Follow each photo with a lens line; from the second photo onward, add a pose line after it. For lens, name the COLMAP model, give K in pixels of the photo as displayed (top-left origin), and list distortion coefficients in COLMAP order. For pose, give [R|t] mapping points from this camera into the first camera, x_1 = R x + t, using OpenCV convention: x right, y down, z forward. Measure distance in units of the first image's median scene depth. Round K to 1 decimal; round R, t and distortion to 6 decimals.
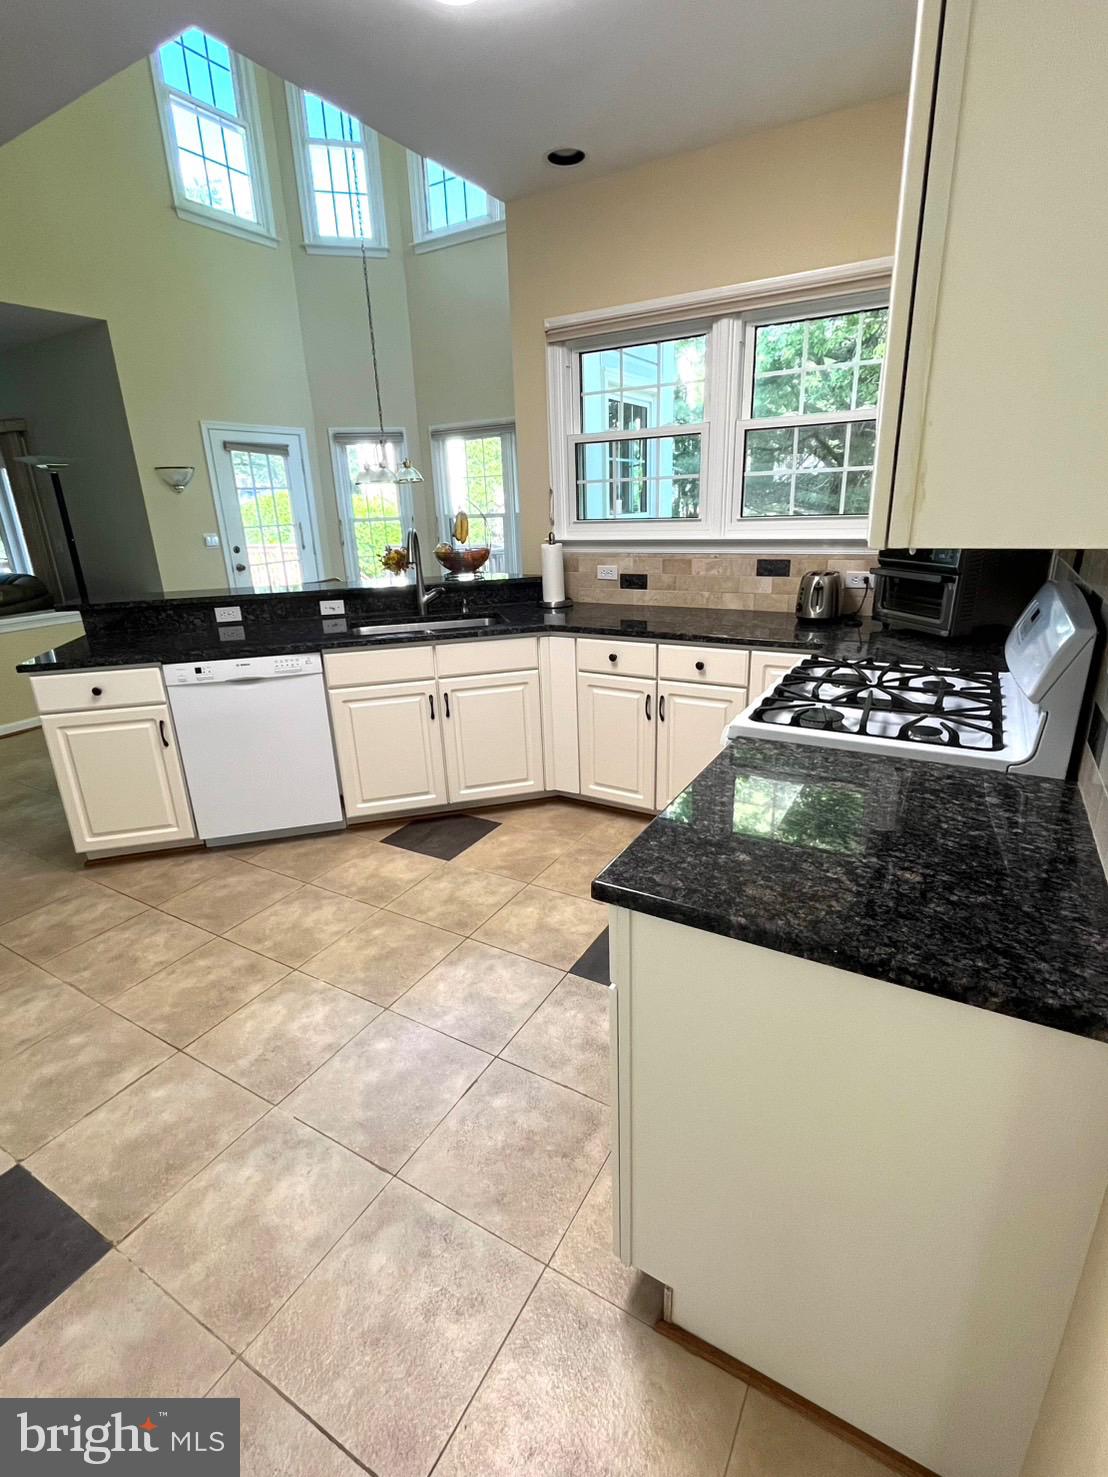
lens RADIAL K [[704.0, 0, 555.5], [0, 704.0, 736.9], [0, 0, 1]] dist [-0.000312, -0.000102]
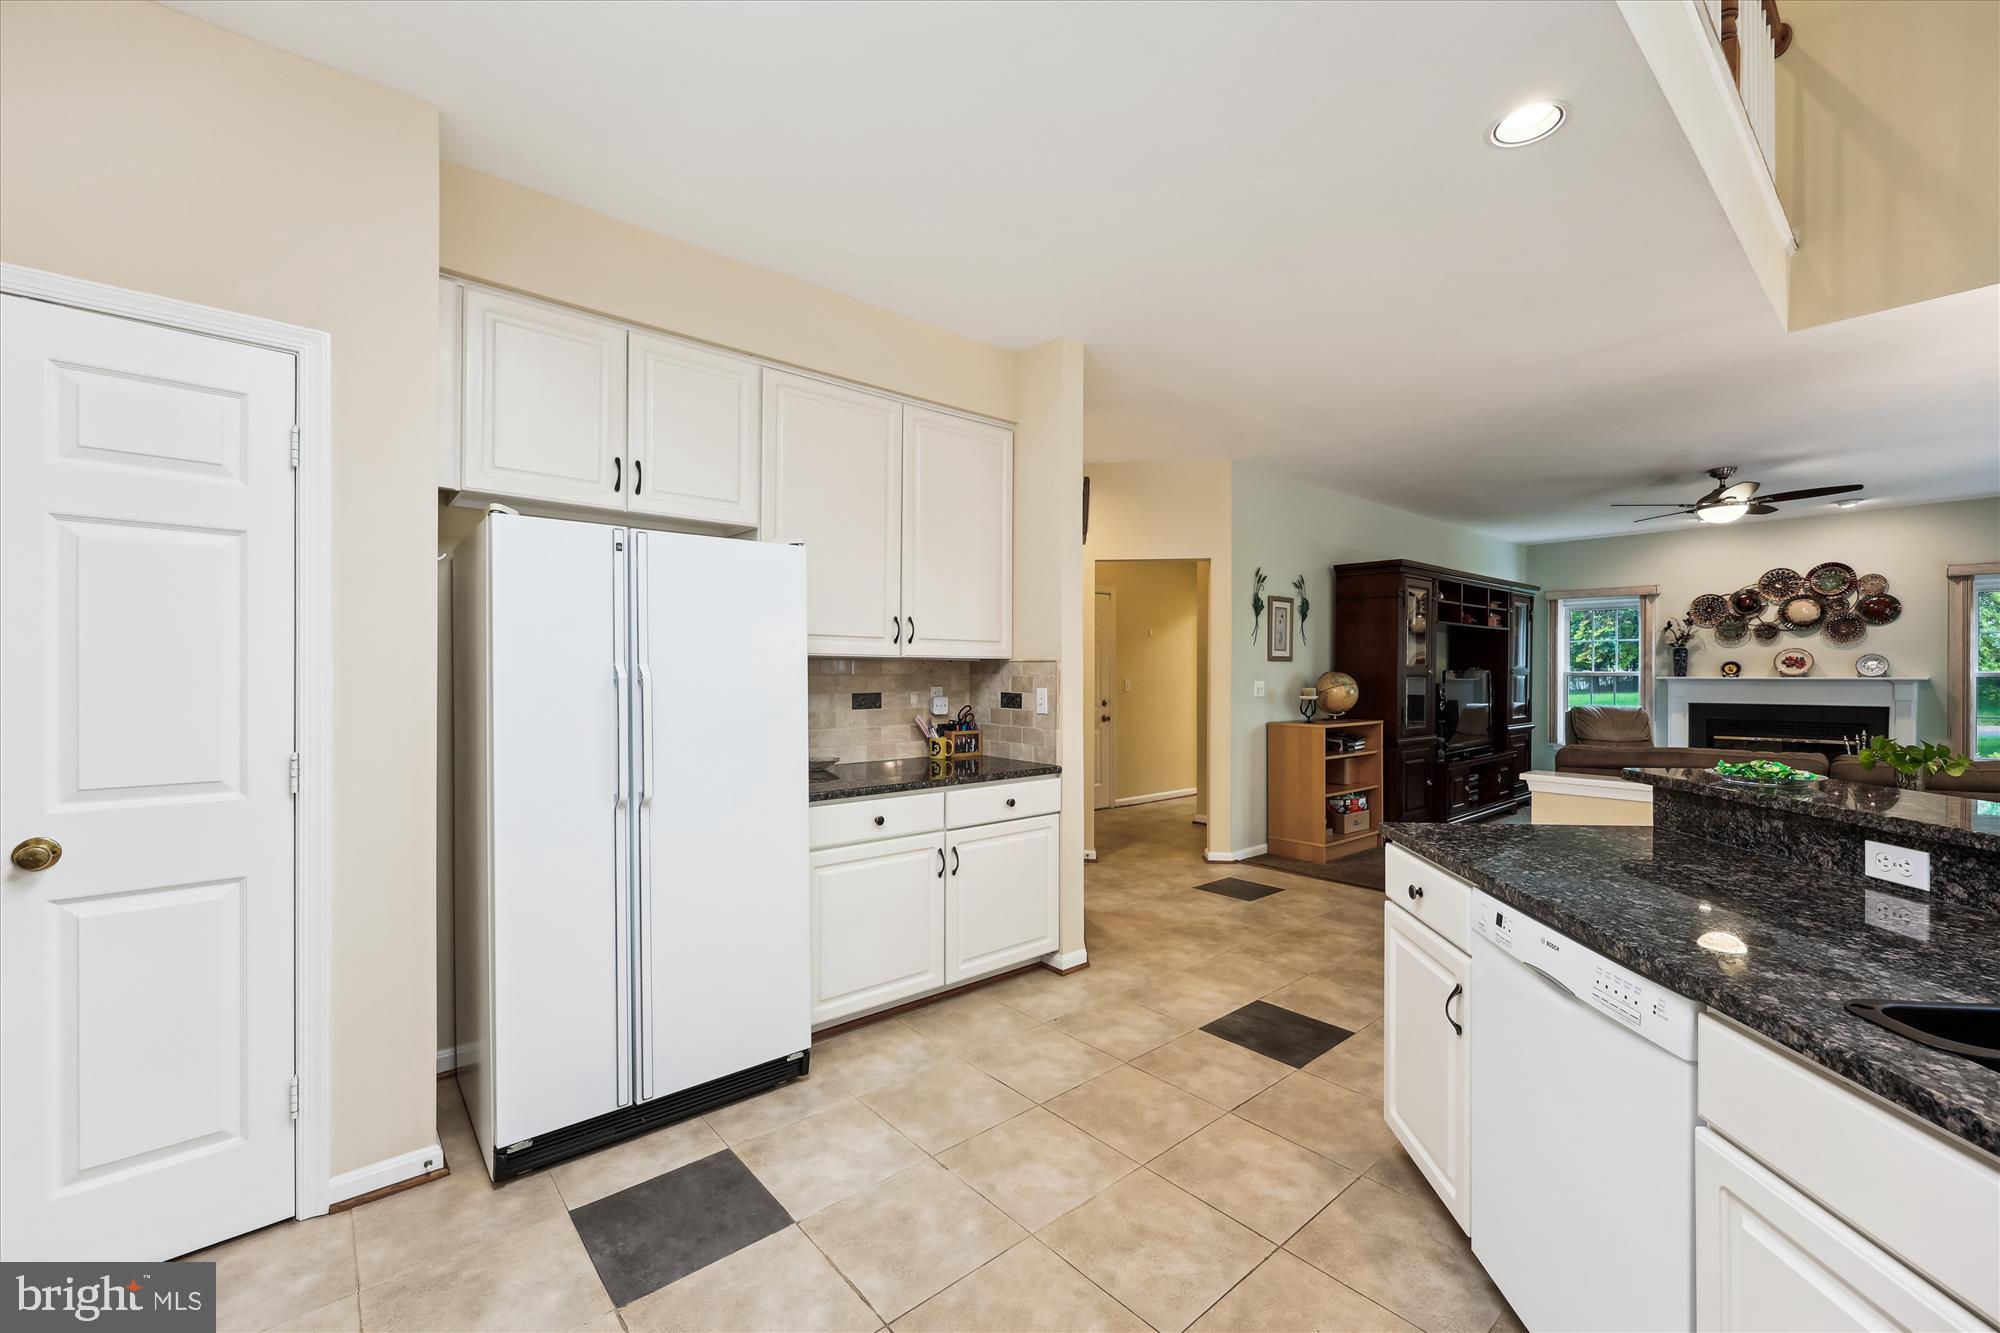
lens RADIAL K [[819.8, 0, 1004.3], [0, 819.8, 670.6], [0, 0, 1]] dist [0.000358, 0.000272]
pose [[-0.324730, 0.032725, -0.945240, 0.128660], [-0.294534, 0.946207, 0.133944, -0.220357], [0.898777, 0.321901, -0.297624, 0.764638]]
